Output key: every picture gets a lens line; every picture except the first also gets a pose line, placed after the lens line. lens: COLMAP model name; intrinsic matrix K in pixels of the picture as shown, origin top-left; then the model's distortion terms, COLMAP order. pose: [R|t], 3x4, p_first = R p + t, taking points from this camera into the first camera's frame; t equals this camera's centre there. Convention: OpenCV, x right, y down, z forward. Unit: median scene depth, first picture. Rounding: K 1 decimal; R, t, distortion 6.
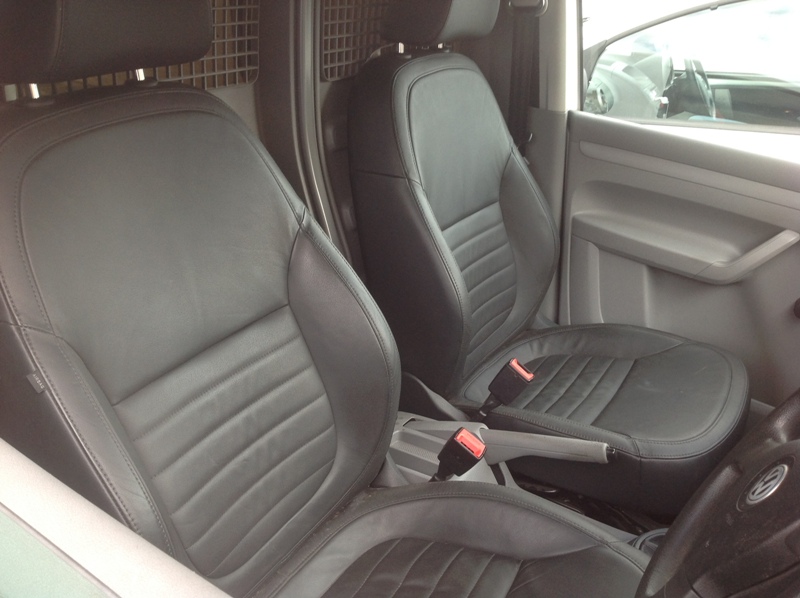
lens RADIAL K [[790.6, 0, 400.0], [0, 790.6, 299.0], [0, 0, 1]] dist [0.234949, -0.694912]
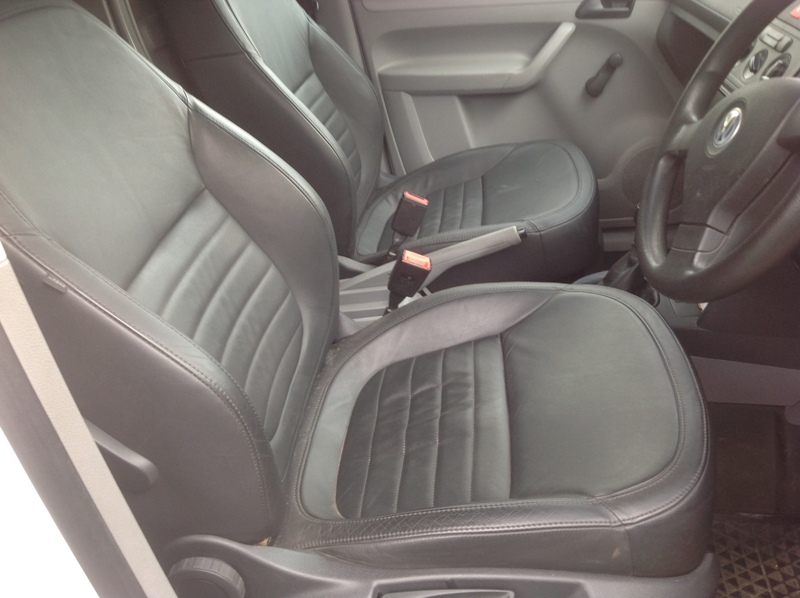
lens RADIAL K [[790.6, 0, 400.0], [0, 790.6, 299.0], [0, 0, 1]] dist [0.234949, -0.694912]
pose [[0.883362, -0.346965, 0.315098, -0.267018], [0.331161, 0.937798, 0.104247, 0.103045], [-0.331669, 0.012261, 0.943316, -0.000662]]
